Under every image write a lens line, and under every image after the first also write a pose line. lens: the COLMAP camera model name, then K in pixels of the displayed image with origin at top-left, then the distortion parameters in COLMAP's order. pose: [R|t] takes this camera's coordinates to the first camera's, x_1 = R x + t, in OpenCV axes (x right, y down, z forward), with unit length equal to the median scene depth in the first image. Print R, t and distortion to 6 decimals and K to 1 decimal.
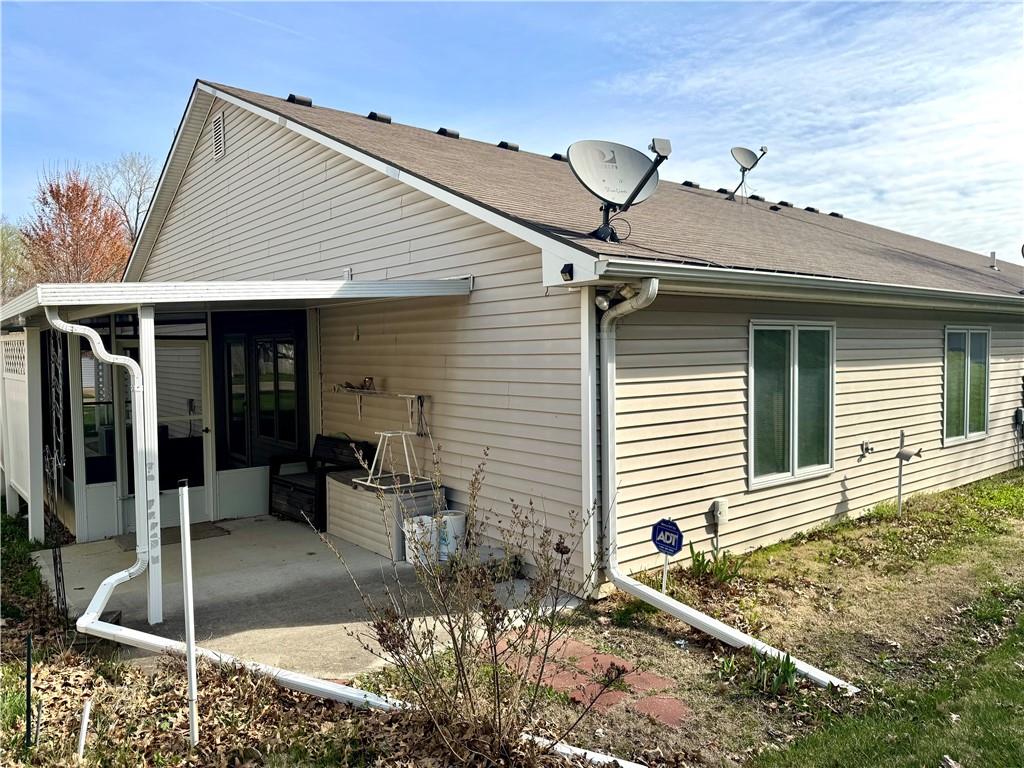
lens RADIAL K [[718.8, 0, 510.2], [0, 718.8, 383.7], [0, 0, 1]] dist [0.090438, -0.107064]
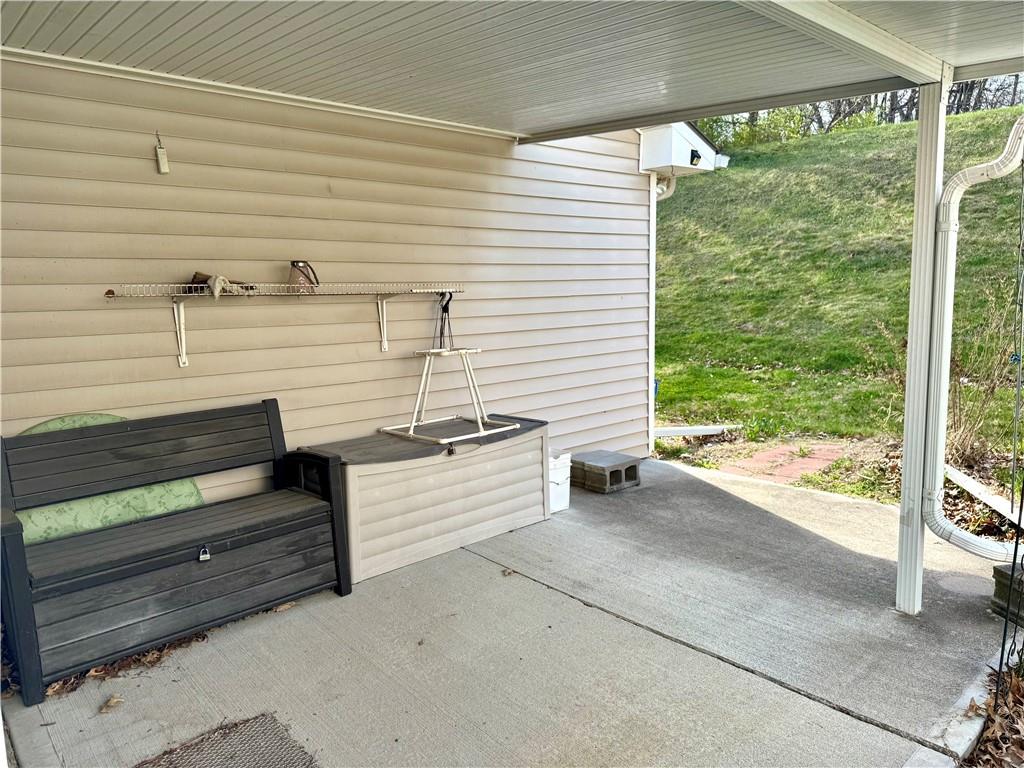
lens RADIAL K [[718.8, 0, 510.9], [0, 718.8, 385.2], [0, 0, 1]] dist [0.090438, -0.107064]
pose [[-0.052457, -0.130199, 0.990099, -0.901793], [0.061539, 0.989158, 0.133336, 0.022284], [-0.996725, 0.067924, -0.043876, 1.142229]]
